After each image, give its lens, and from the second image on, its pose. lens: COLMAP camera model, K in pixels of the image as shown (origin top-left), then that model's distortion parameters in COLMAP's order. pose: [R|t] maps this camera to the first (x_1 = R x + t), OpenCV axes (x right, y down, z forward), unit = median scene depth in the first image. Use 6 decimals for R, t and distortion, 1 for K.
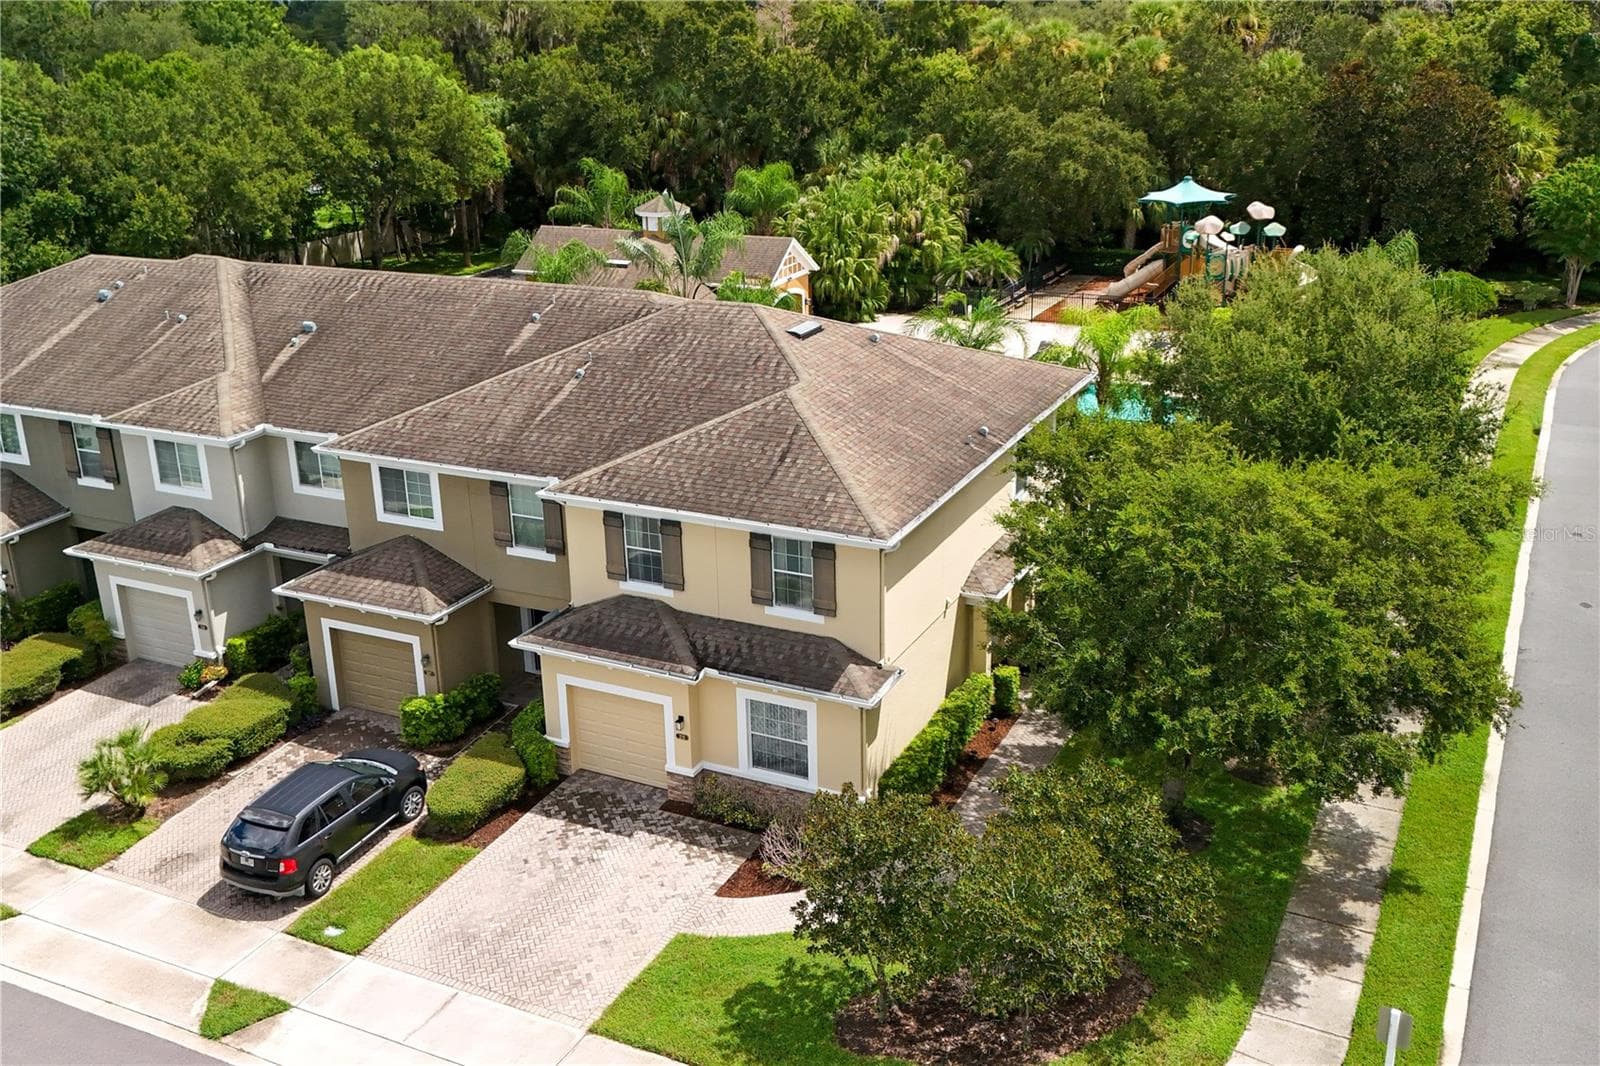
lens RADIAL K [[1516.0, 0, 791.1], [0, 1516.0, 525.7], [0, 0, 1]] dist [0.051761, -0.005550]
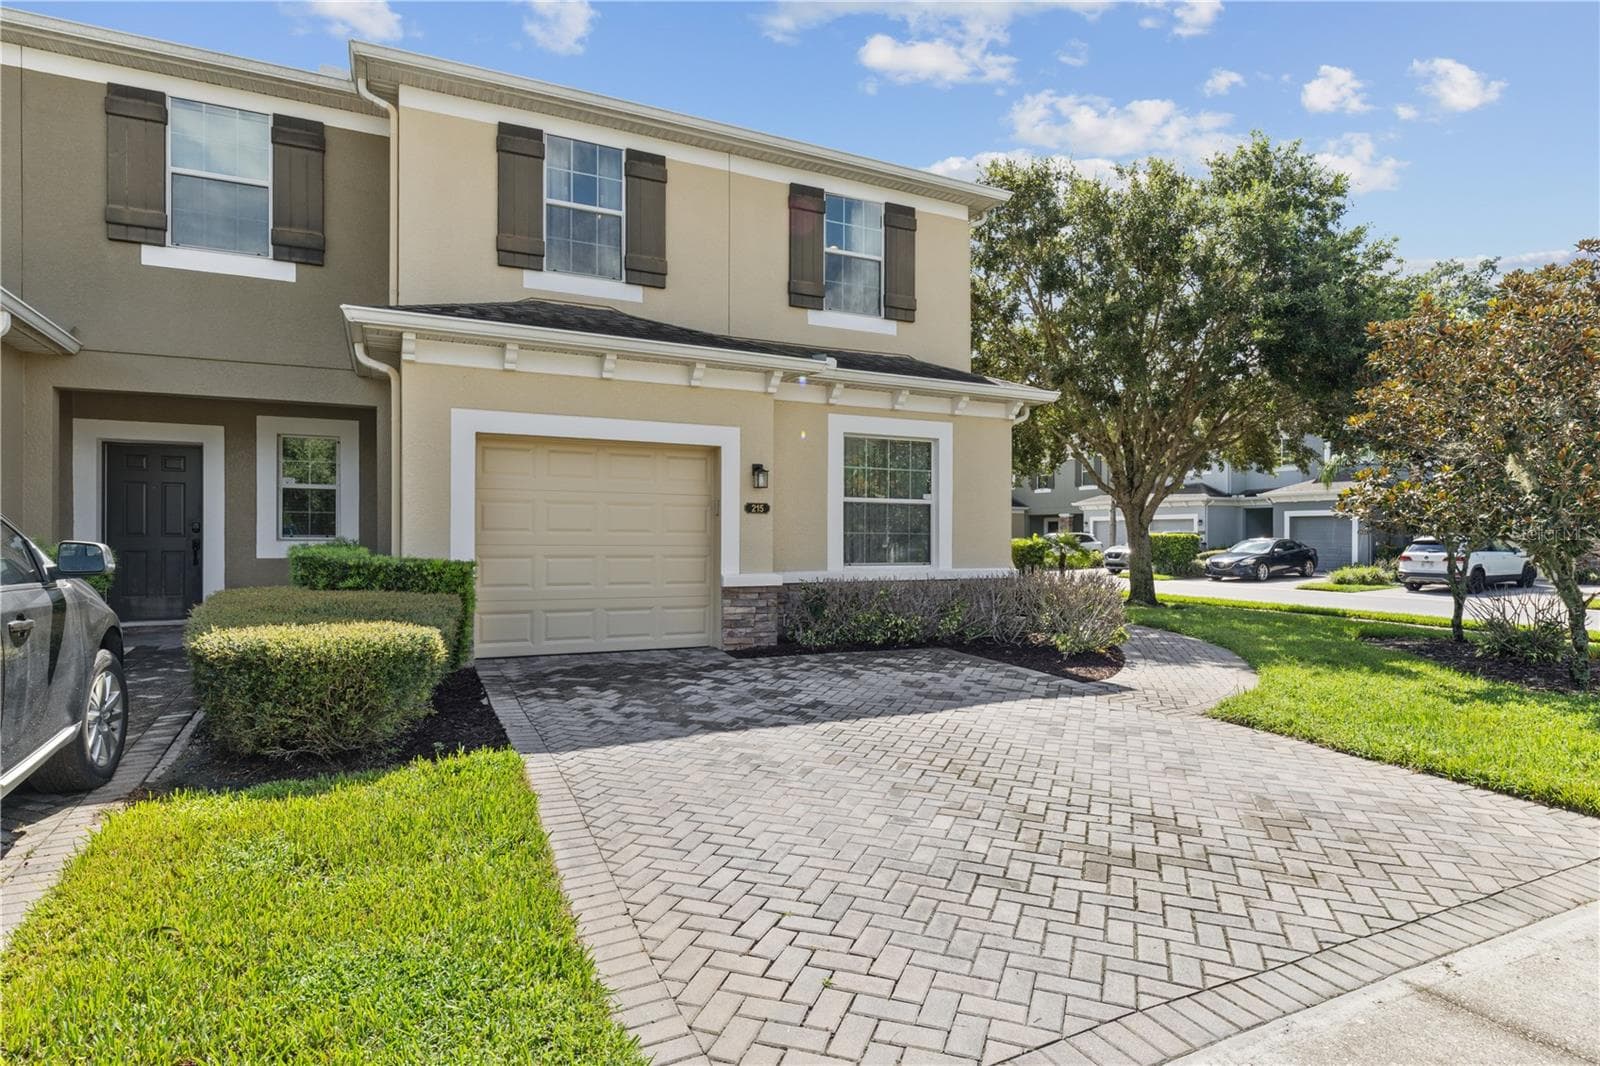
lens RADIAL K [[842.6, 0, 800.0], [0, 842.6, 533.0], [0, 0, 1]] dist [-0.002326, -0.001187]
pose [[0.609543, 0.029203, 0.792215, -0.263373], [0.241227, 0.945100, -0.220442, 0.193988], [-0.755160, 0.325473, 0.569035, 0.747104]]
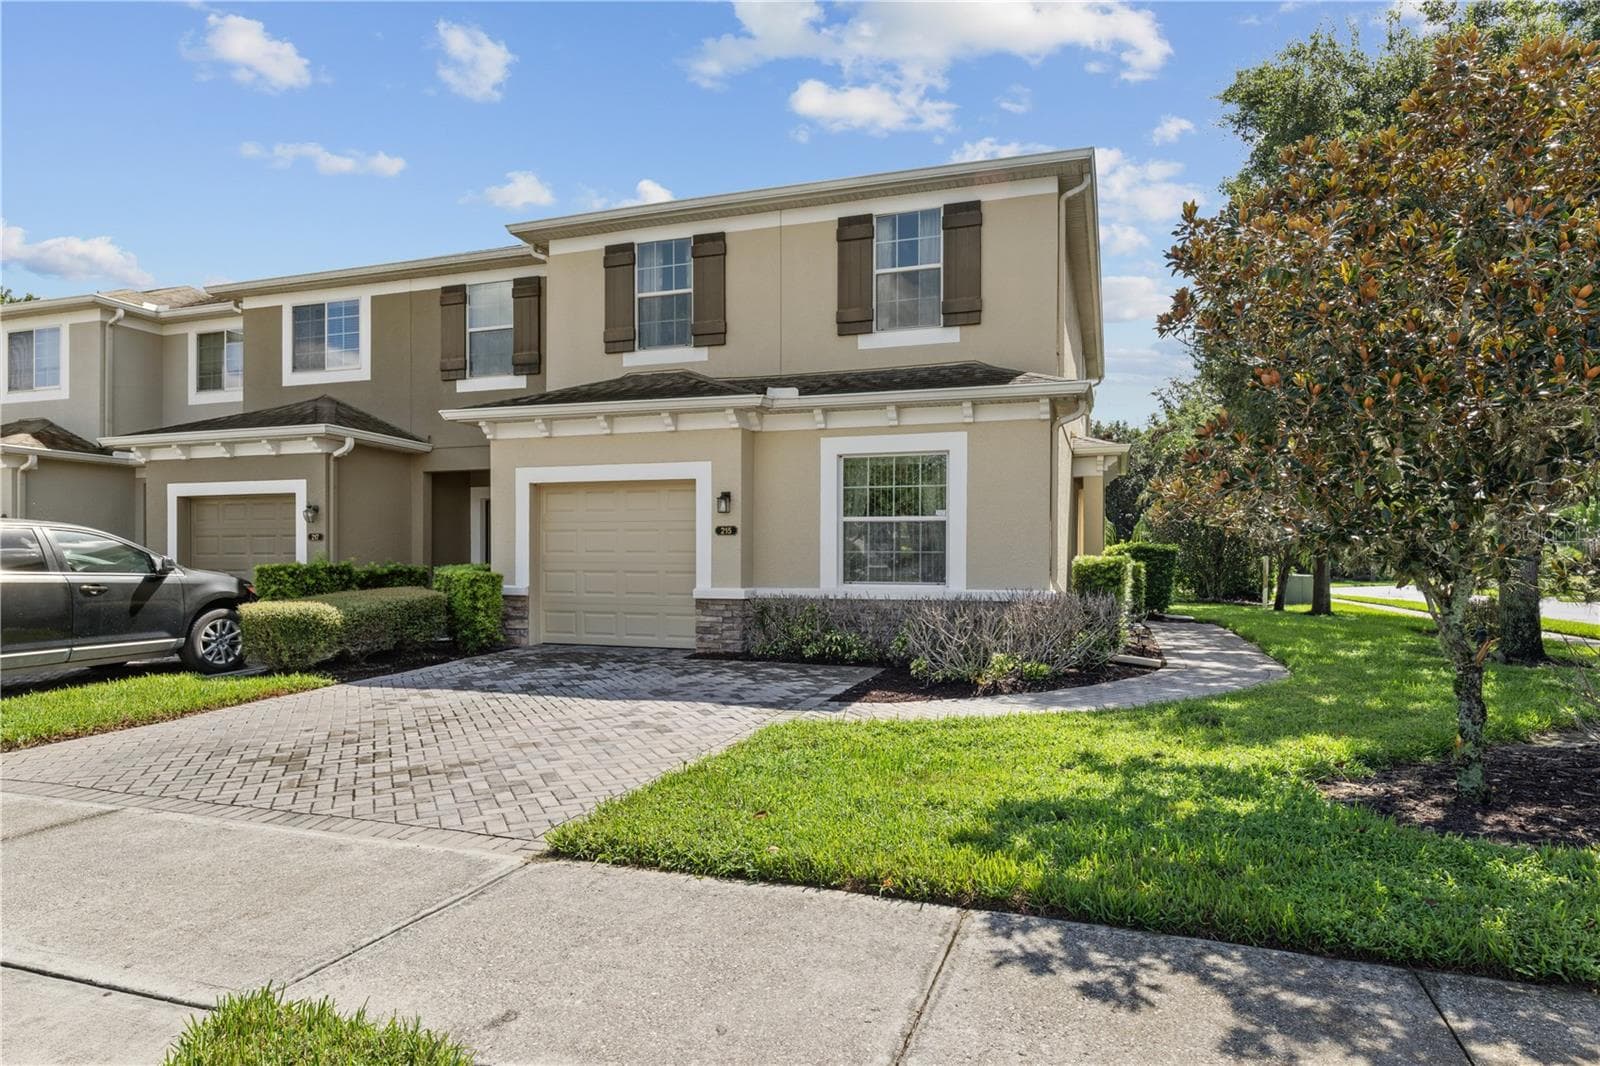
lens RADIAL K [[897.2, 0, 808.3], [0, 897.2, 564.6], [0, 0, 1]] dist [0.001549, 0.002633]
pose [[0.988940, 0.025271, 0.146149, -0.082291], [0.023630, 0.945945, -0.323464, 0.240701], [-0.146423, 0.323340, 0.934886, 0.606036]]
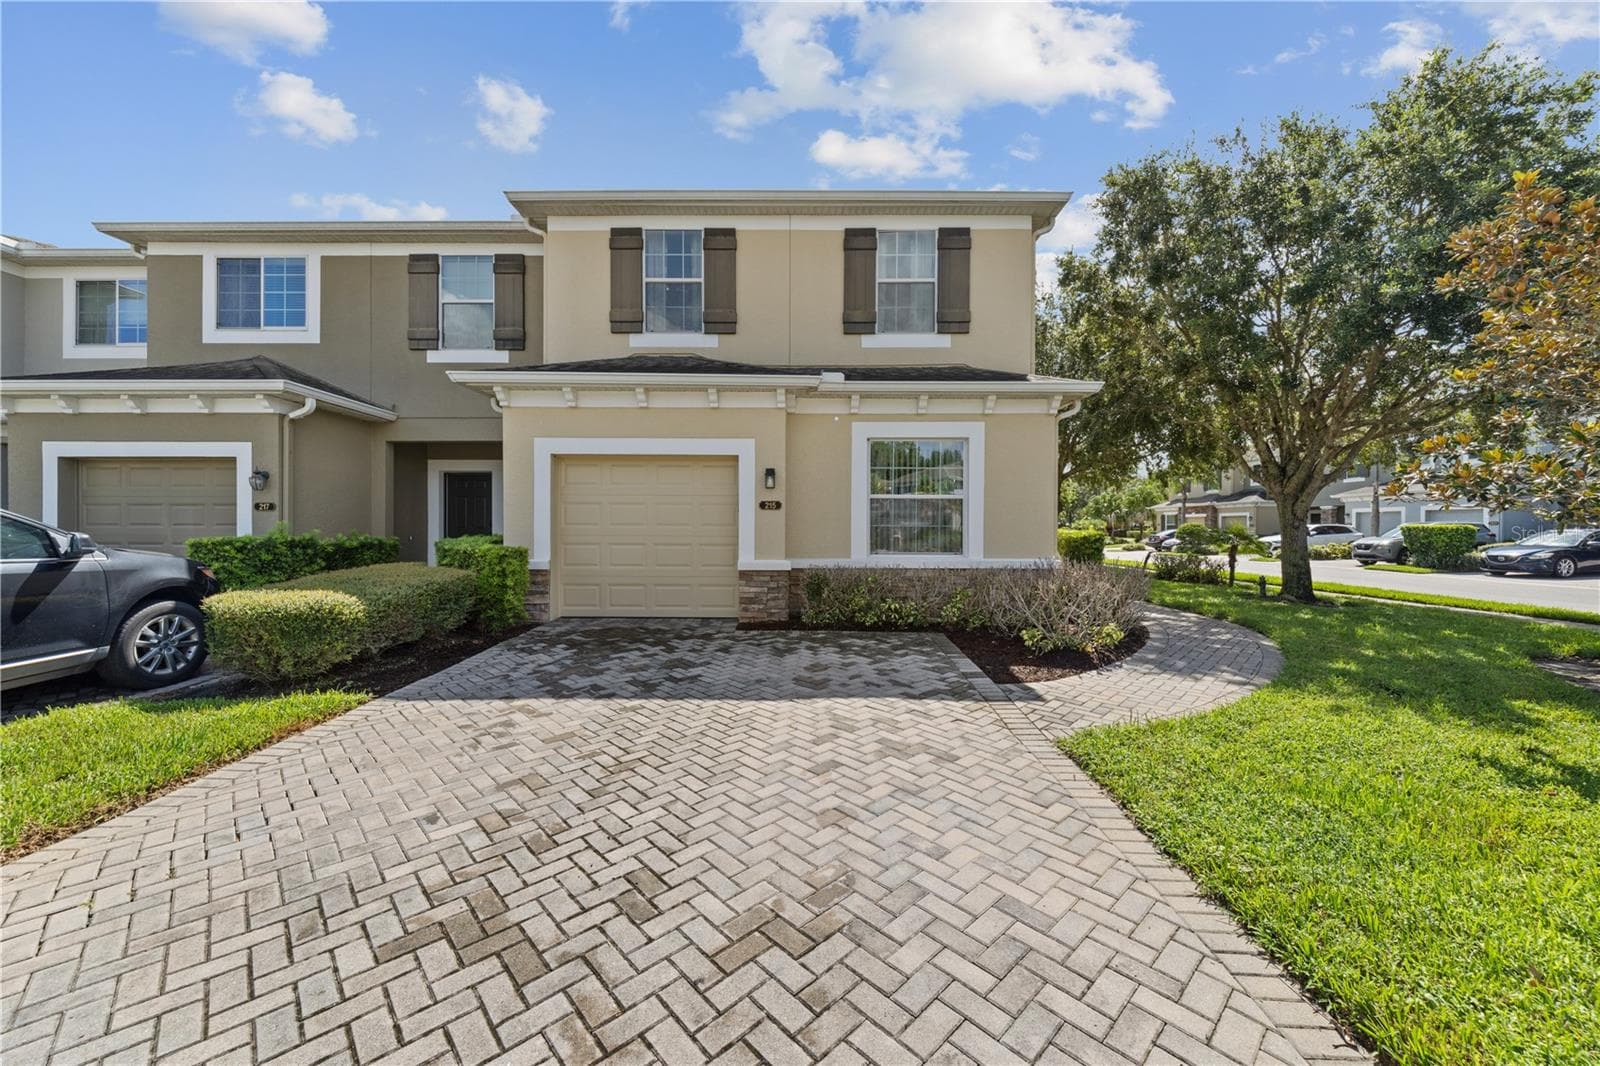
lens RADIAL K [[602.9, 0, 808.1], [0, 602.9, 531.7], [0, 0, 1]] dist [0.000405, -0.000492]
pose [[0.897155, 0.022314, 0.441152, -0.150583], [0.121642, 0.947626, -0.295311, 0.202945], [-0.424637, 0.318603, 0.847453, 0.711095]]
